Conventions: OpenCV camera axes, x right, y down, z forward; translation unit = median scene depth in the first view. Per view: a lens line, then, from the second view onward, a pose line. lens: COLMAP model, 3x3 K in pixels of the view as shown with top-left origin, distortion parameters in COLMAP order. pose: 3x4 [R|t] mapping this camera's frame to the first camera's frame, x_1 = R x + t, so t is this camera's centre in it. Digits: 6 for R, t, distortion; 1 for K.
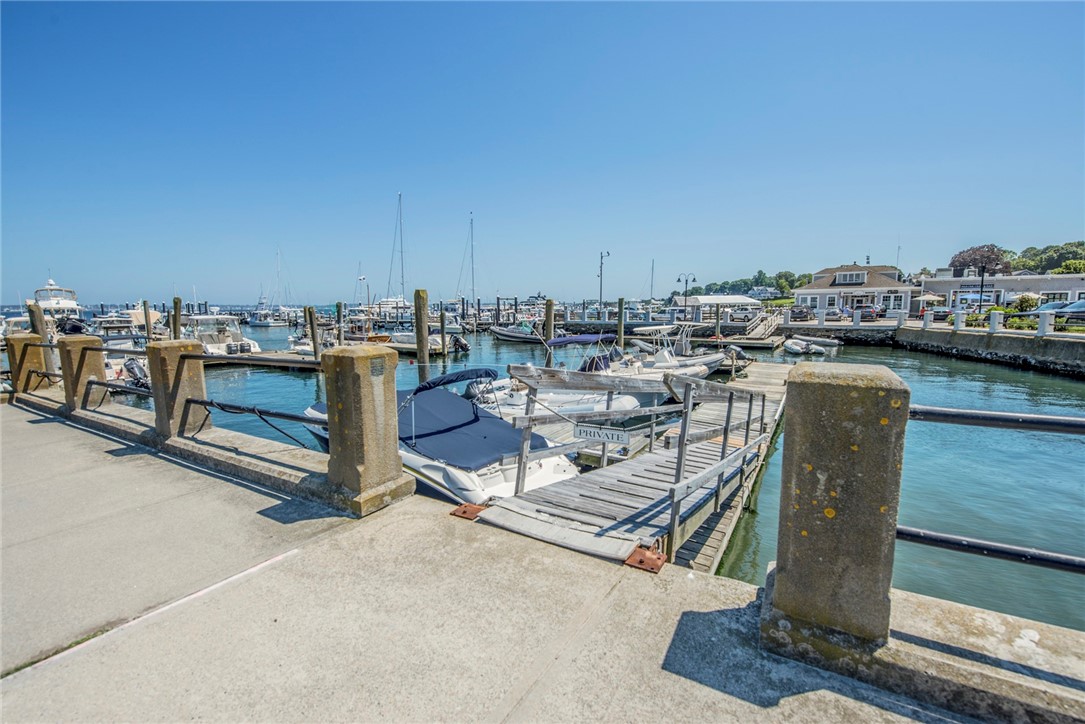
lens RADIAL K [[459.4, 0, 541.9], [0, 459.4, 358.8], [0, 0, 1]] dist [0.000004, 0.000100]
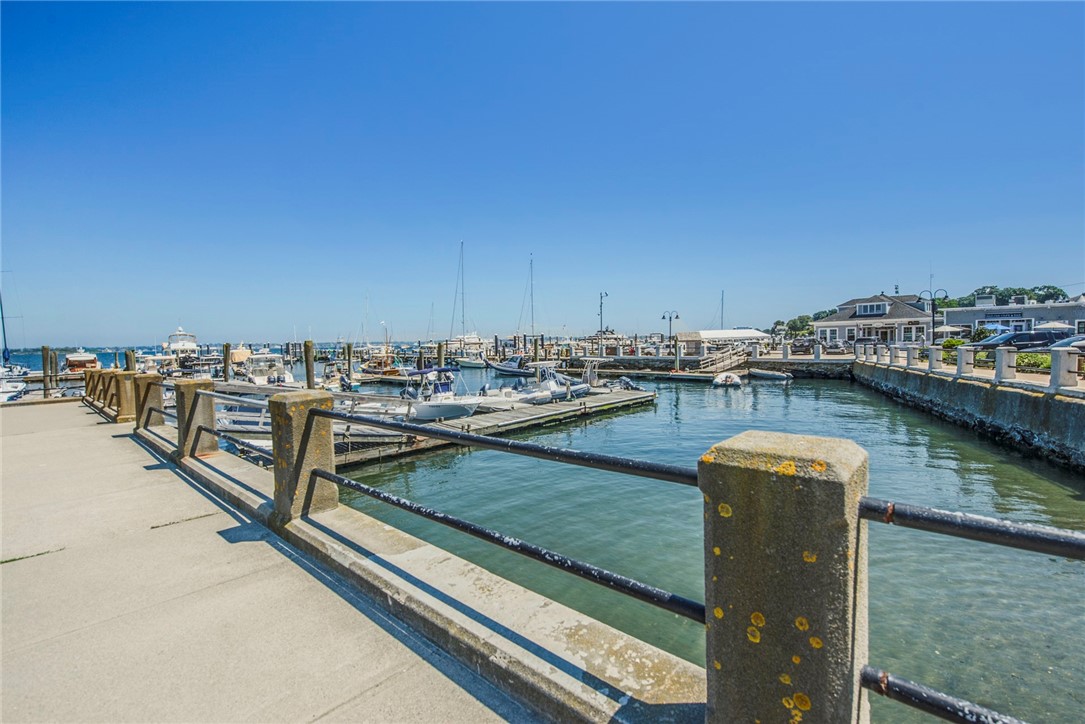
lens RADIAL K [[466.8, 0, 543.0], [0, 466.8, 363.0], [0, 0, 1]] dist [0.002442, 0.000054]
pose [[0.981600, -0.004610, -0.190891, 0.189902], [-0.008007, 0.997835, -0.065274, 0.005841], [0.190779, 0.065601, 0.979439, -0.085414]]
